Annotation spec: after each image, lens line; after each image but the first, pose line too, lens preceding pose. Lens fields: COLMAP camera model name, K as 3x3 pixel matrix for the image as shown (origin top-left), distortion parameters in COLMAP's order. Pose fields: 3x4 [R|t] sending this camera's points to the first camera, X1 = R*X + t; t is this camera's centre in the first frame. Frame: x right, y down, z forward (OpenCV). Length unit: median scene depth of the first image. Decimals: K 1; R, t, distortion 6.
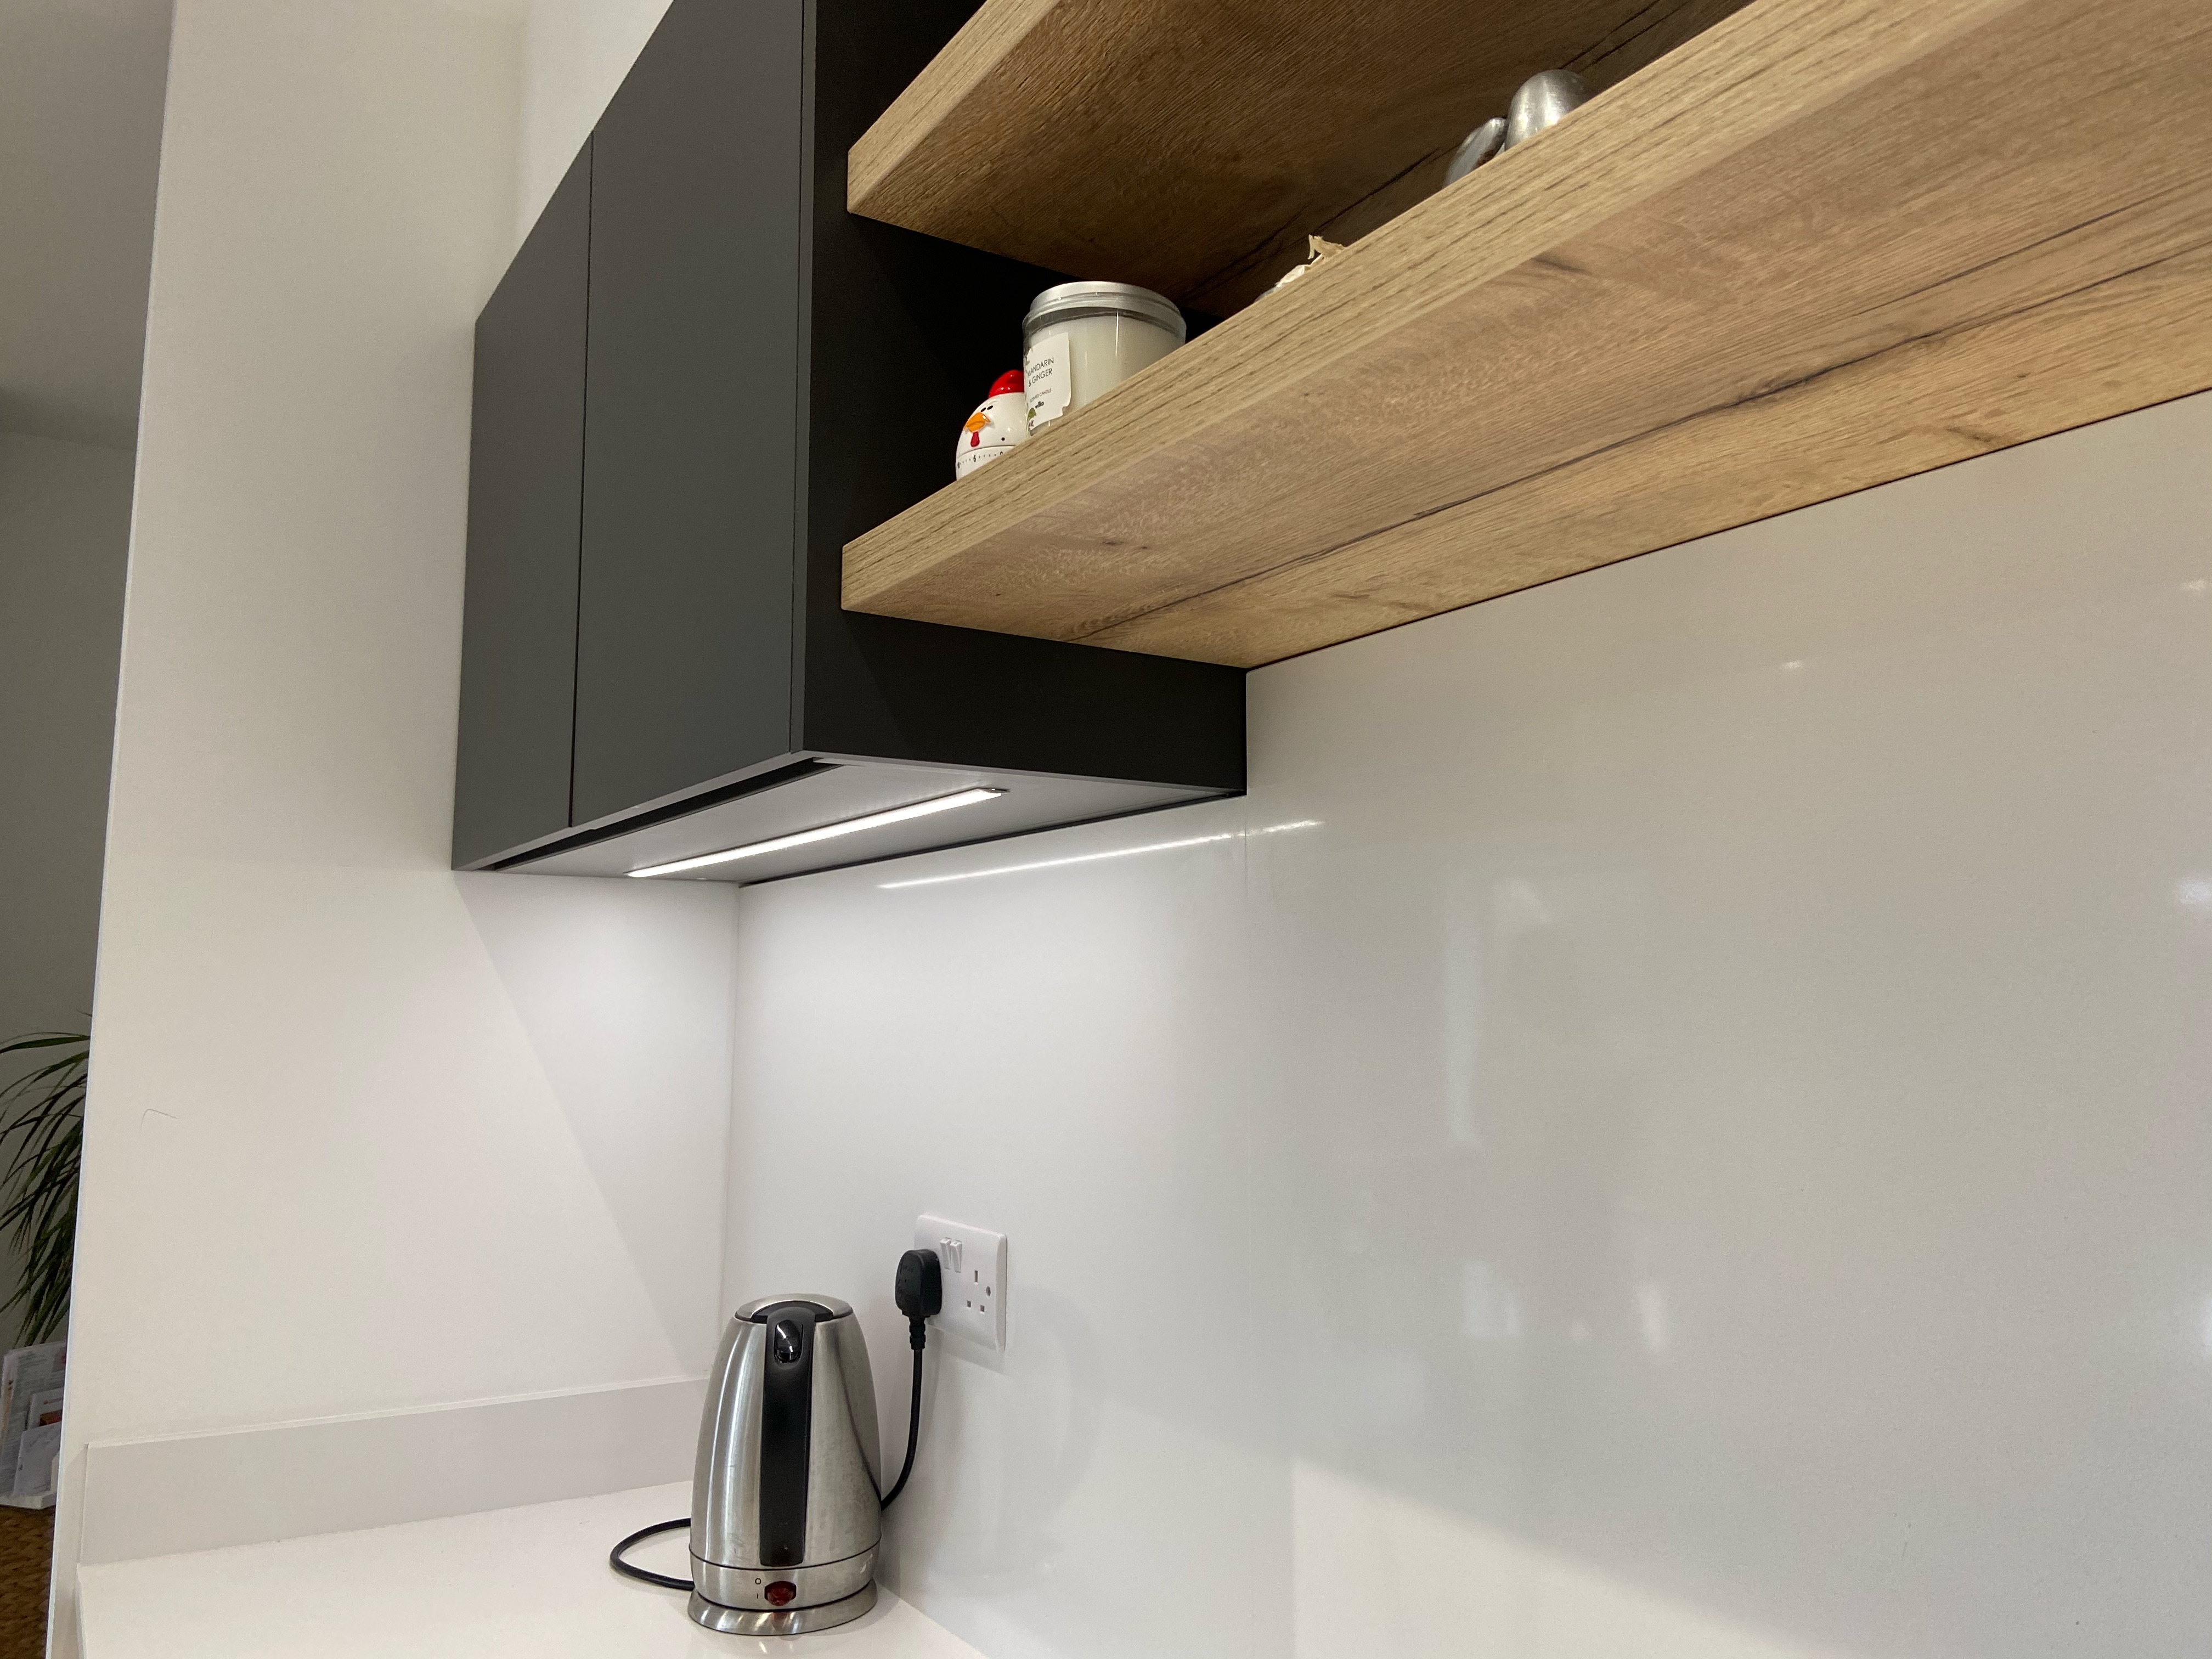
lens RADIAL K [[1660.8, 0, 1104.3], [0, 1660.8, 830.9], [0, 0, 1]] dist [0.101774, -0.119680]
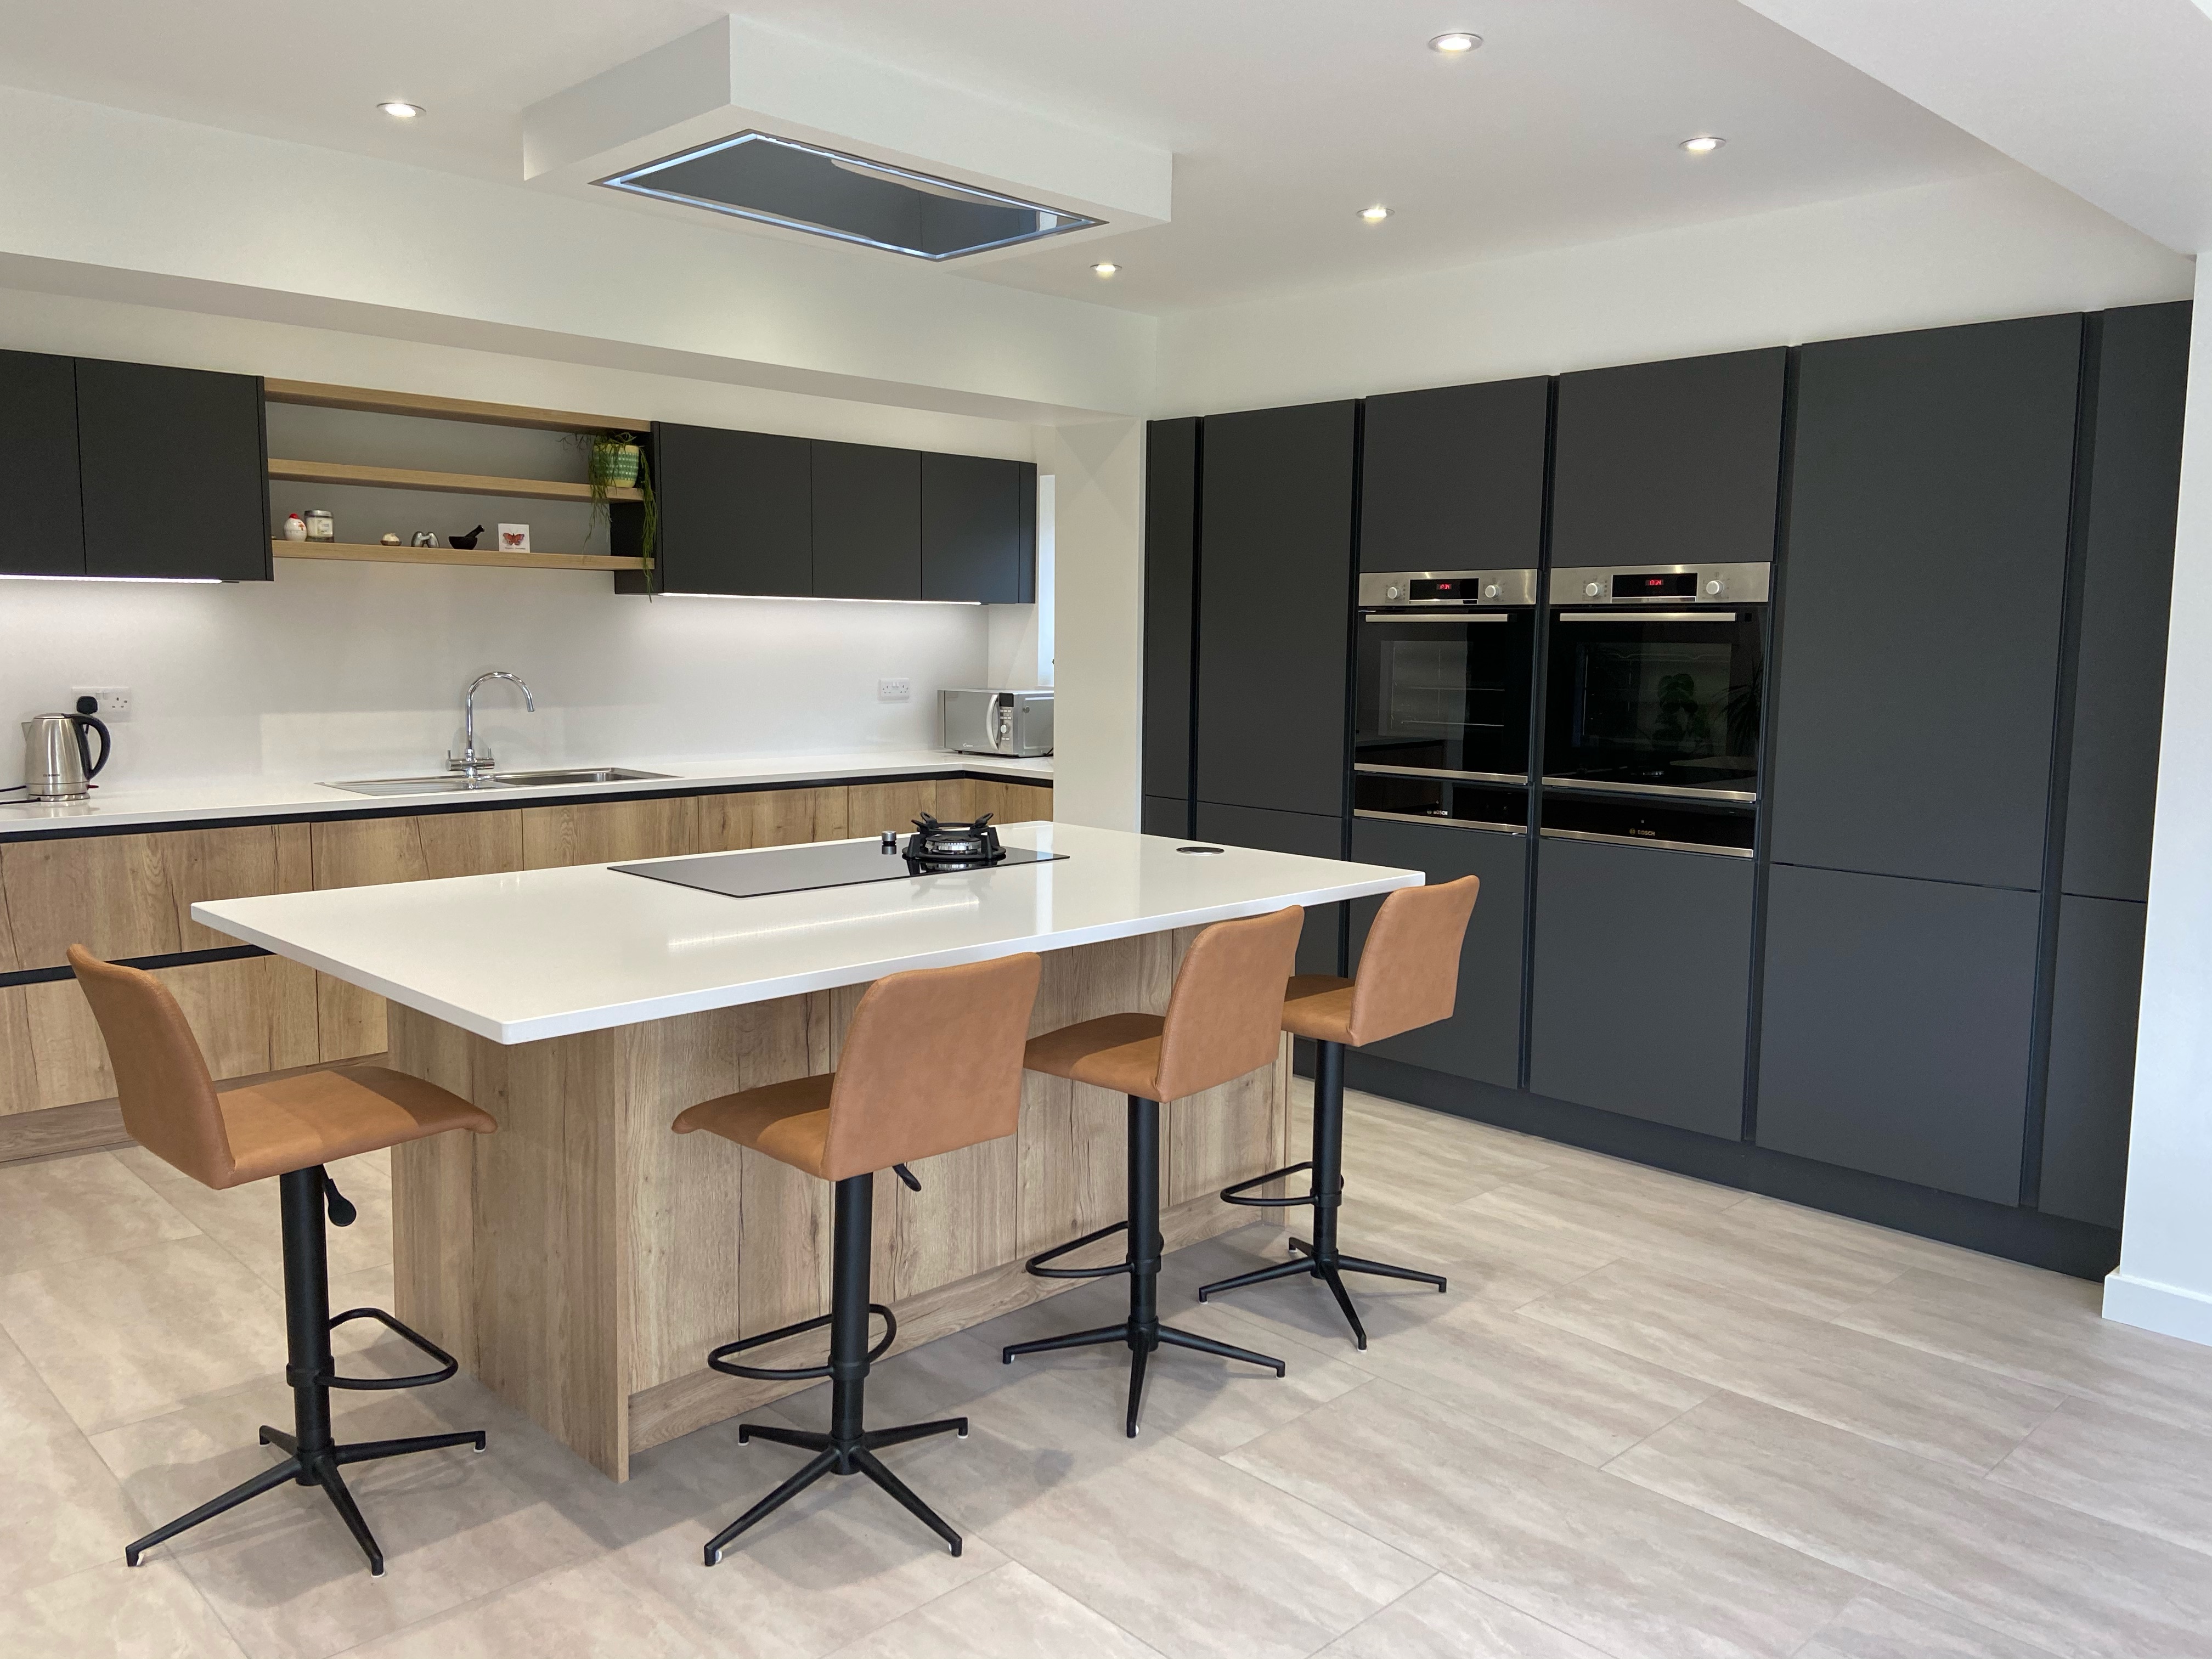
lens RADIAL K [[1660.8, 0, 1116.4], [0, 1660.8, 817.6], [0, 0, 1]] dist [0.101774, -0.119680]
pose [[-0.206078, -0.116558, 0.971569, -4.571925], [-0.111081, 0.989249, 0.095118, -0.075861], [-0.972210, -0.088321, -0.216810, -0.358763]]
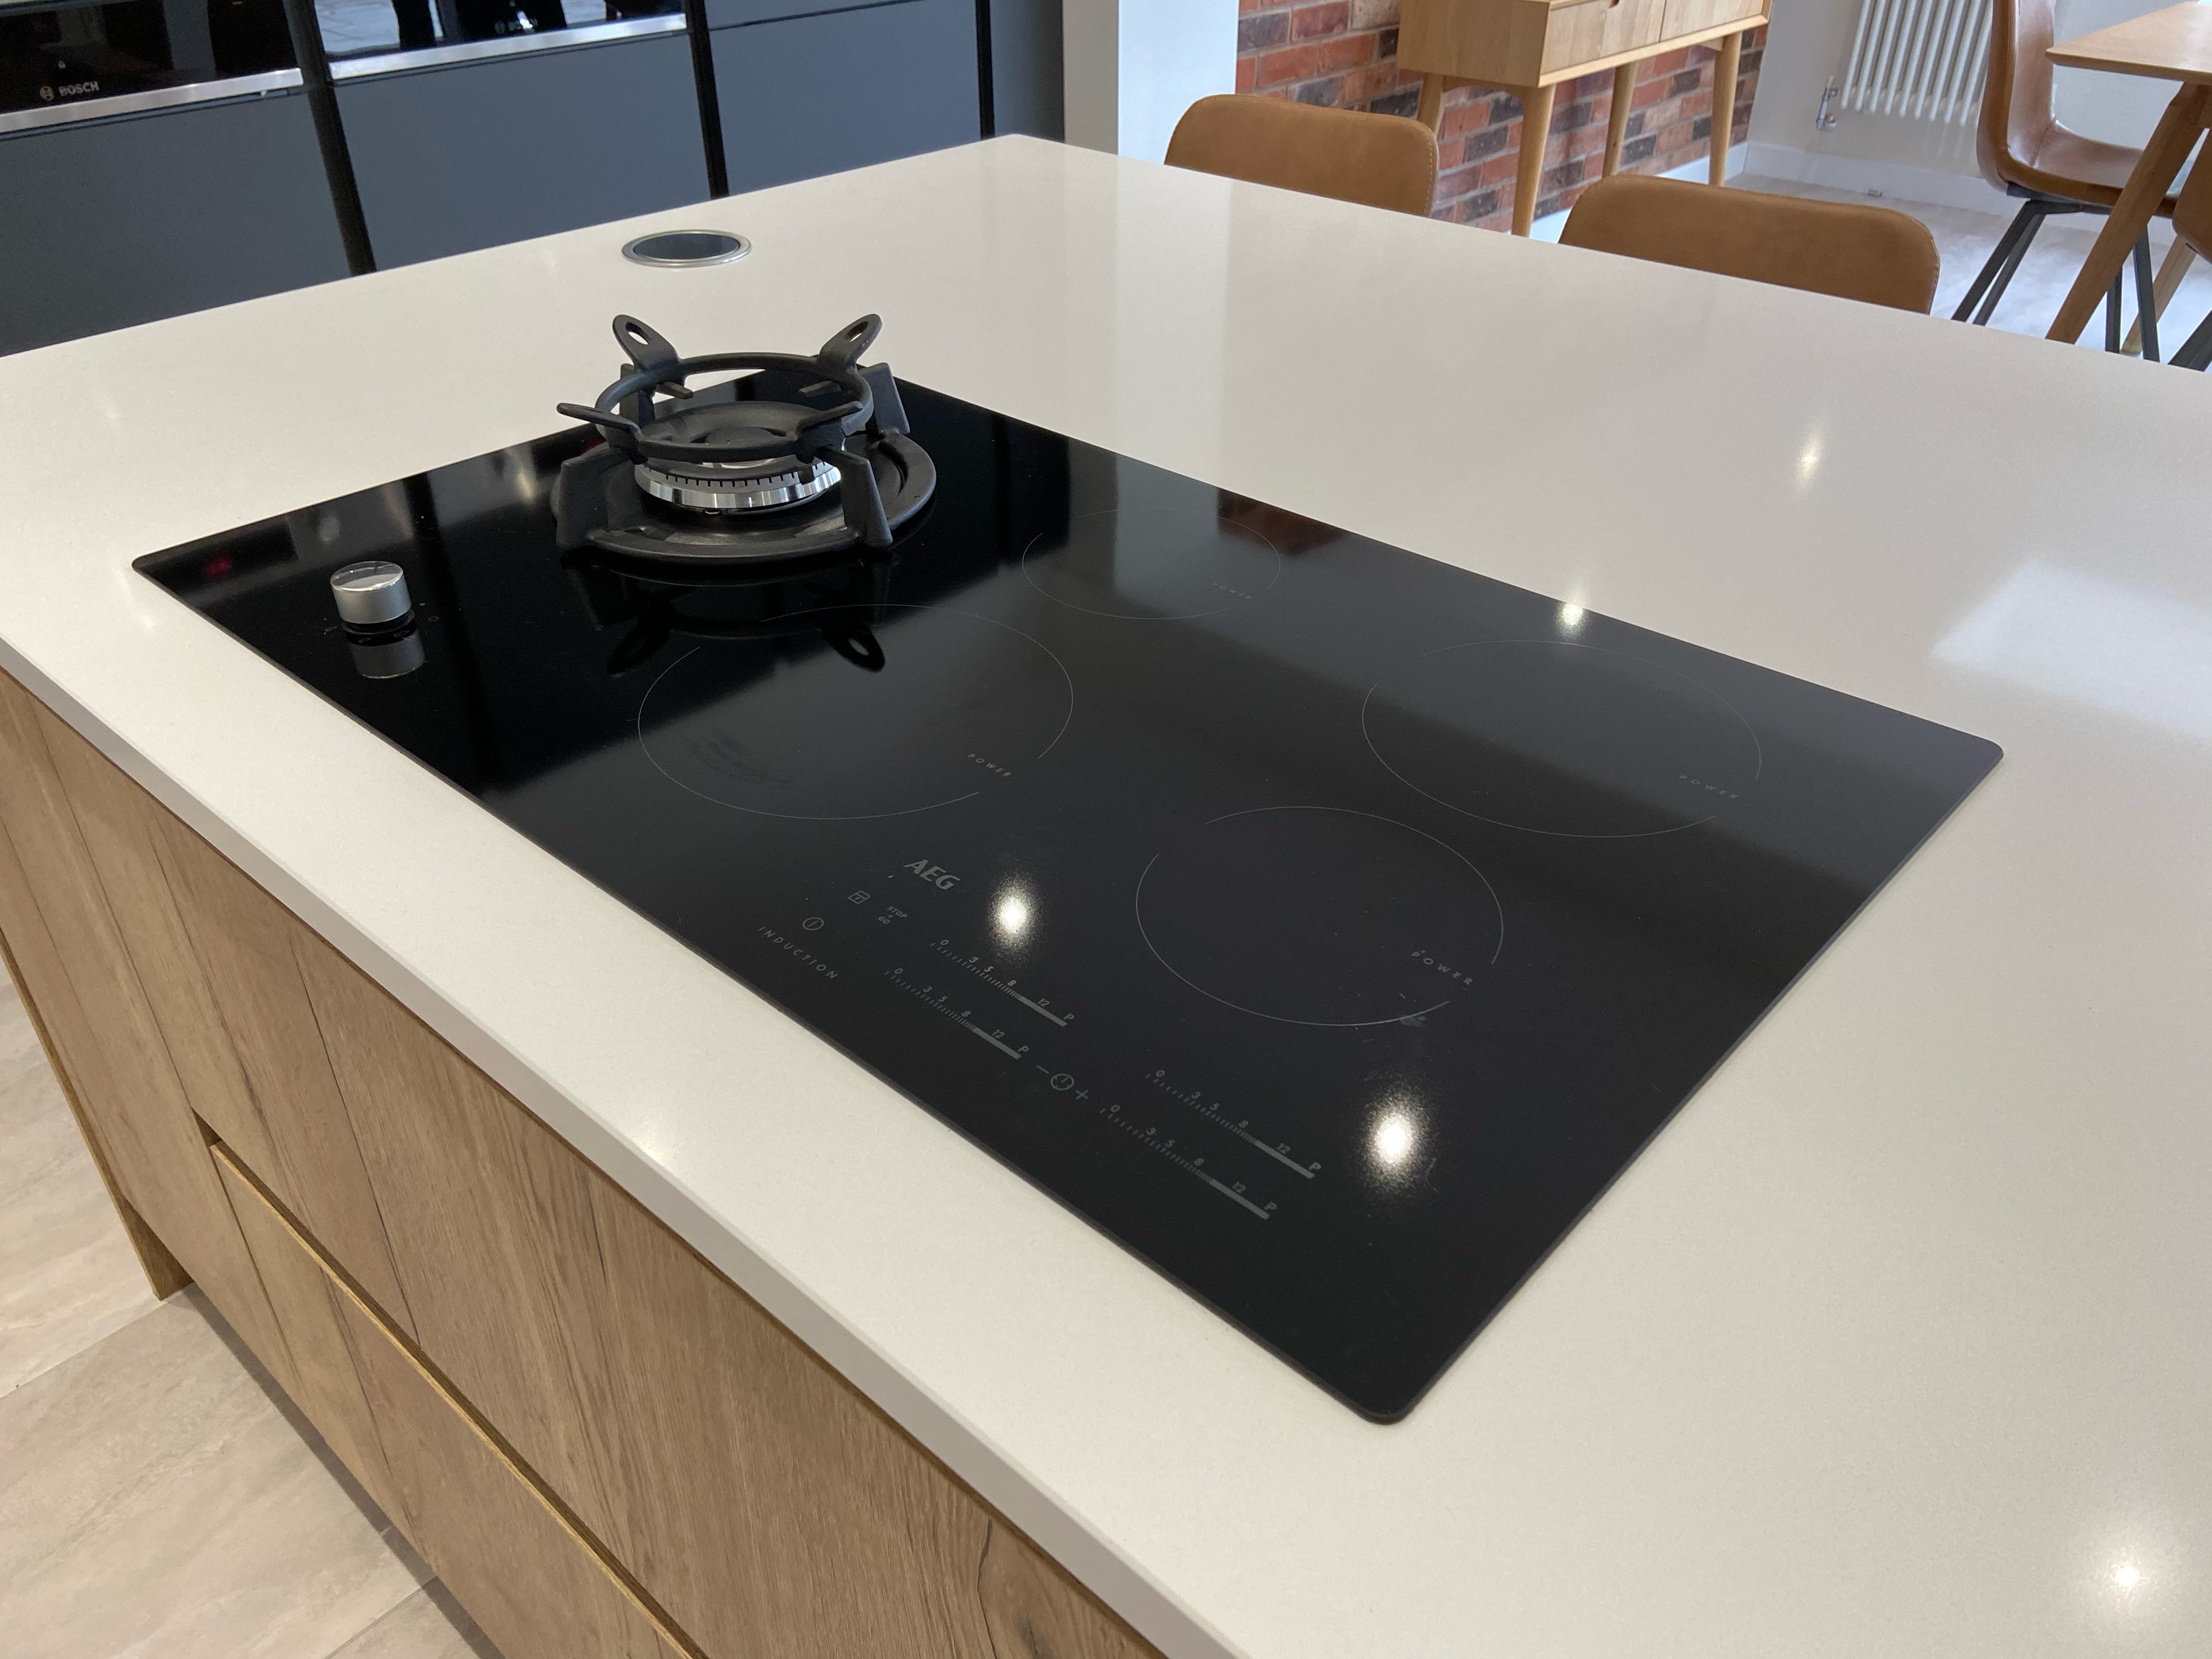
lens RADIAL K [[1660.8, 0, 1096.0], [0, 1660.8, 827.1], [0, 0, 1]] dist [0.101774, -0.119680]
pose [[-0.965983, 0.139774, -0.217578, -1.333833], [0.019977, 0.879168, 0.476094, 0.065190], [0.257833, 0.455552, -0.852053, 0.140268]]
